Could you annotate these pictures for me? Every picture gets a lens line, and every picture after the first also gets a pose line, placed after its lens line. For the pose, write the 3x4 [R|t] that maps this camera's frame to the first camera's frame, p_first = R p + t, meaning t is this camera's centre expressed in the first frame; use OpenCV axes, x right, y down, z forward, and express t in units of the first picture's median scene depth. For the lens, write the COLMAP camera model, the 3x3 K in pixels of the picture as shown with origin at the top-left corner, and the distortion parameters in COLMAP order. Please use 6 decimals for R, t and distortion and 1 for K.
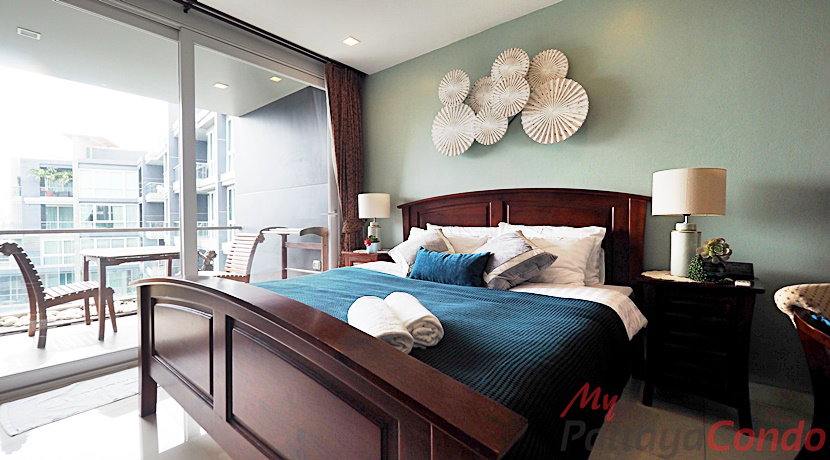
lens RADIAL K [[346.3, 0, 399.0], [0, 346.3, 225.6], [0, 0, 1]] dist [-0.001001, -0.000684]
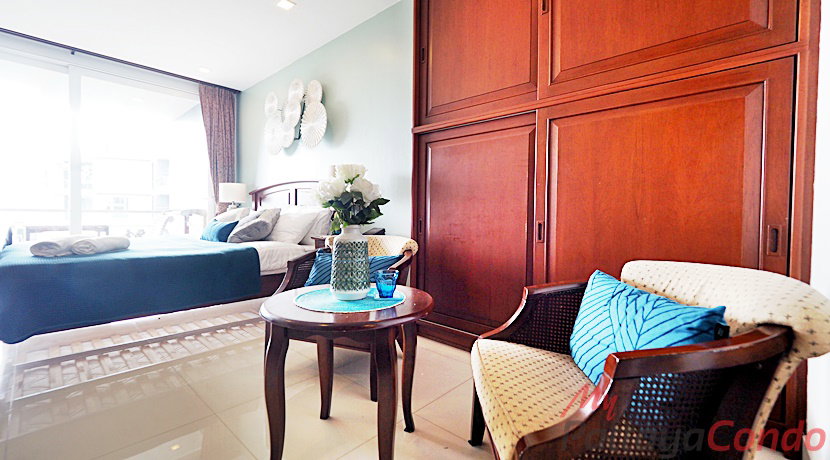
lens RADIAL K [[350.8, 0, 415.0], [0, 350.8, 221.2], [0, 0, 1]] dist [-0.001768, -0.000518]
pose [[0.999304, 0.011140, -0.035613, 0.109353], [-0.011193, 0.999937, -0.001300, 0.007747], [0.035597, 0.001697, 0.999365, -0.050380]]
